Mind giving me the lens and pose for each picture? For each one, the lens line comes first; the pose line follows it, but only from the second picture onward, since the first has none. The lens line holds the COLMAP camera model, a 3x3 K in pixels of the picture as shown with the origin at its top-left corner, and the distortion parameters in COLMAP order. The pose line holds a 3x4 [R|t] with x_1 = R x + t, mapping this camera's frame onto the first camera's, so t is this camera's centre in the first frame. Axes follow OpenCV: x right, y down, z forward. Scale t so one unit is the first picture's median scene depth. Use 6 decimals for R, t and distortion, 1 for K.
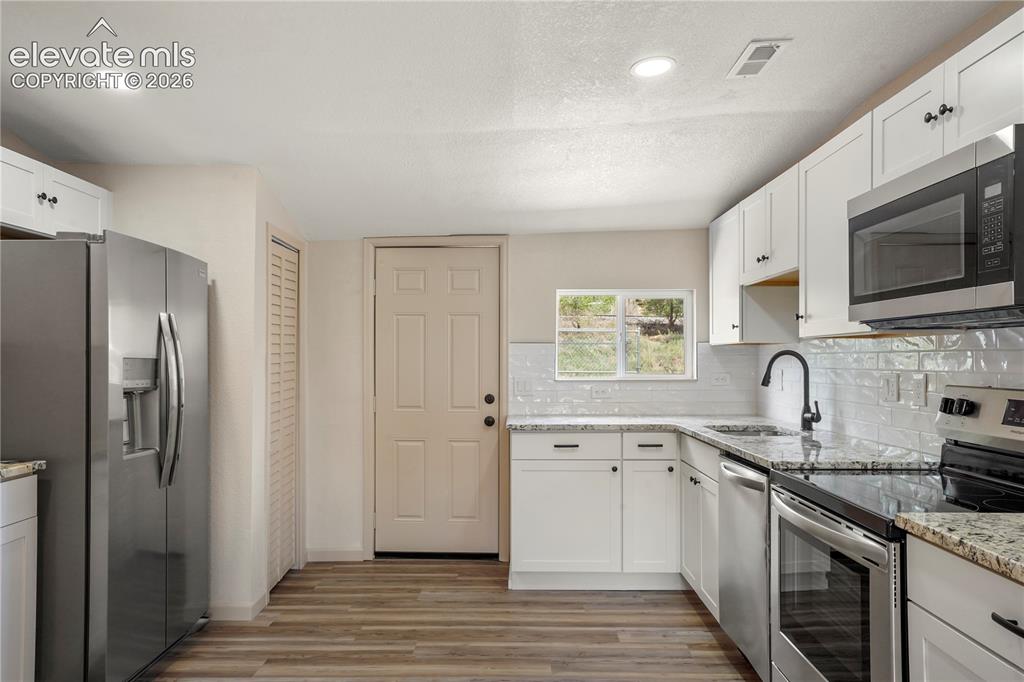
lens RADIAL K [[698.7, 0, 523.2], [0, 698.7, 354.6], [0, 0, 1]] dist [0.005651, 0.008393]
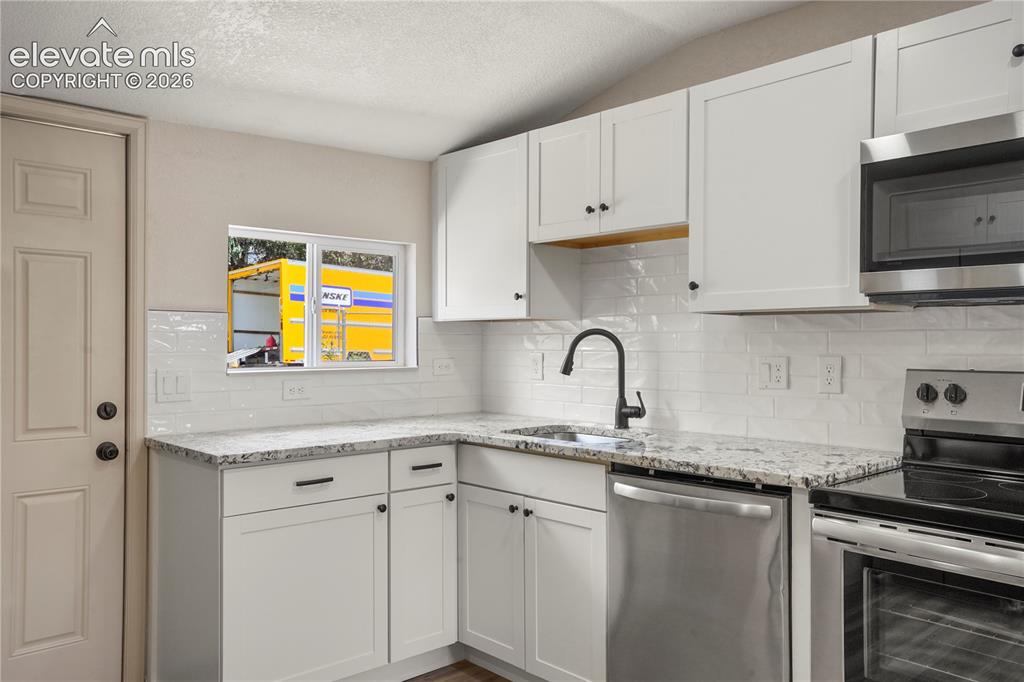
lens RADIAL K [[796.8, 0, 514.1], [0, 796.8, 345.7], [0, 0, 1]] dist [0.021243, 0.020778]
pose [[0.736869, -0.000834, 0.676035, -0.290433], [-0.006987, 0.999936, 0.008848, 0.005326], [-0.675999, -0.011243, 0.736817, 0.385384]]
